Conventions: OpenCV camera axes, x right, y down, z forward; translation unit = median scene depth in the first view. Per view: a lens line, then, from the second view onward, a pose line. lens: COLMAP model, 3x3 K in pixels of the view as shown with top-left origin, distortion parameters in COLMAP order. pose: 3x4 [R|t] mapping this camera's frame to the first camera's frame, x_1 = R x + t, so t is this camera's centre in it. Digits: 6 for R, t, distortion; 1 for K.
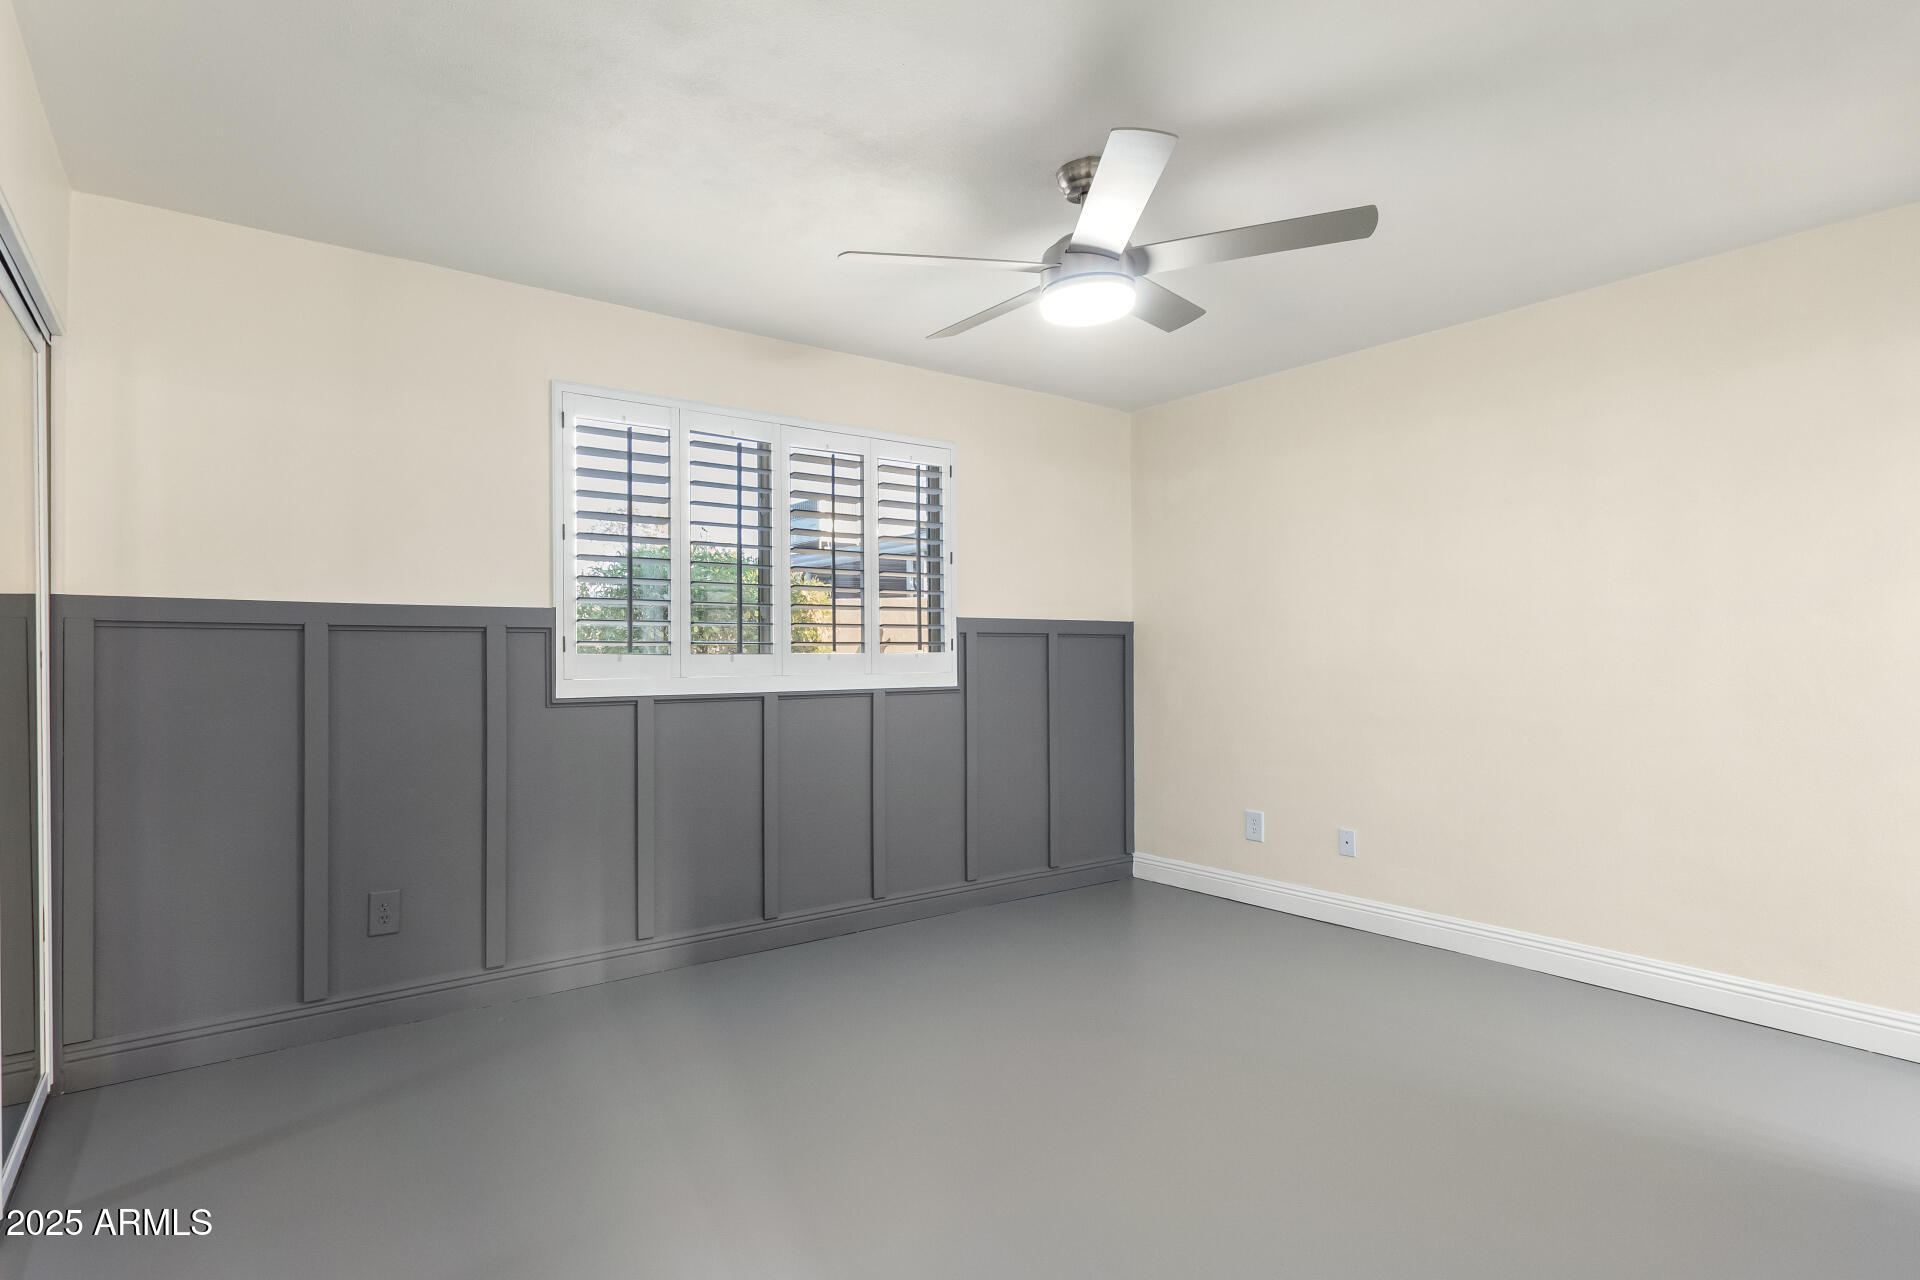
lens RADIAL K [[846.0, 0, 899.5], [0, 846.0, 646.4], [0, 0, 1]] dist [0.007743, 0.000324]
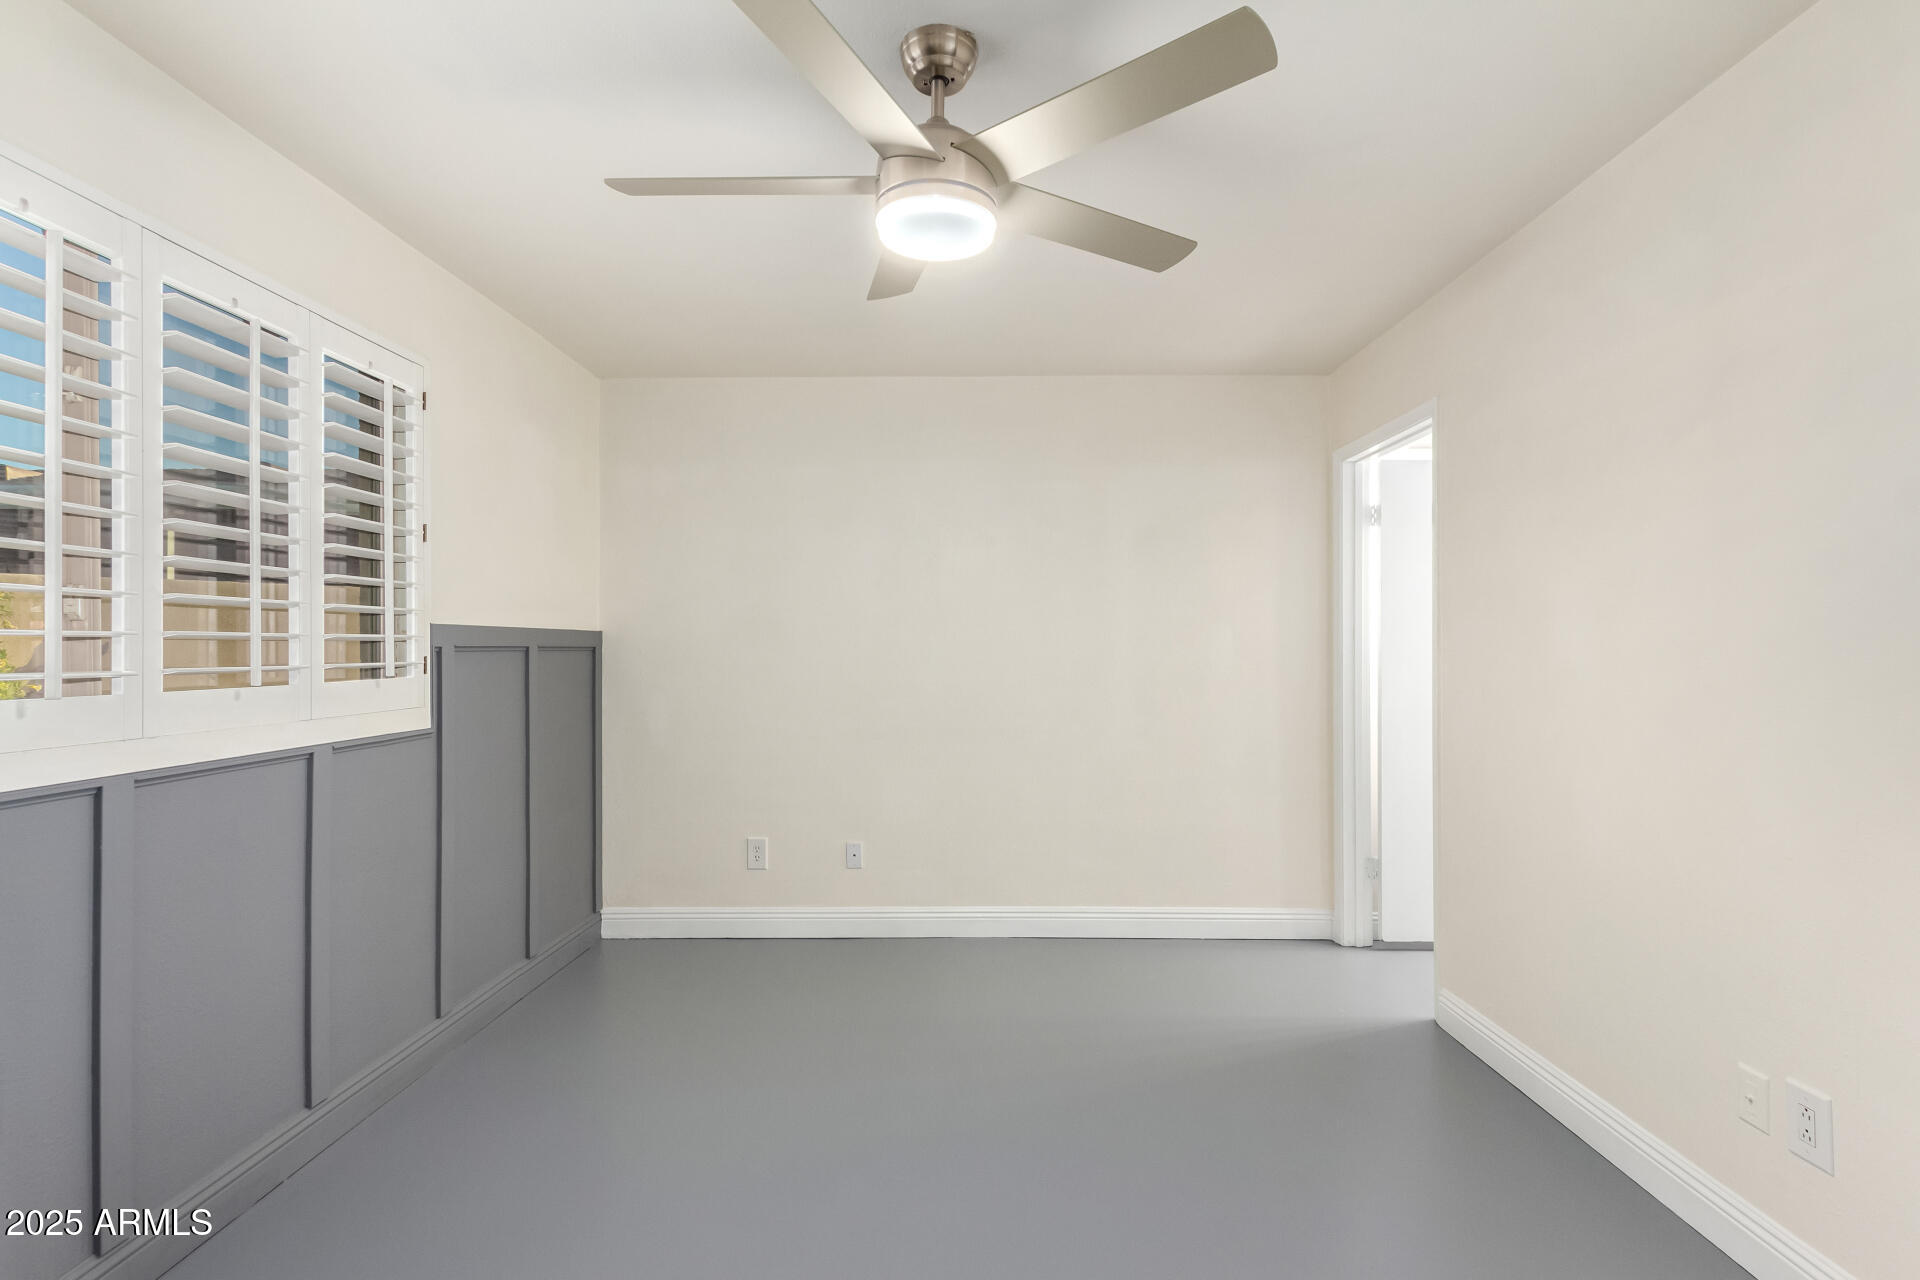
lens RADIAL K [[846.0, 0, 899.5], [0, 846.0, 646.4], [0, 0, 1]] dist [0.007743, 0.000324]
pose [[0.648889, 0.001029, 0.760883, -0.196962], [-0.003064, 0.999995, 0.001260, -0.018636], [-0.760877, -0.003149, 0.648888, 0.286649]]
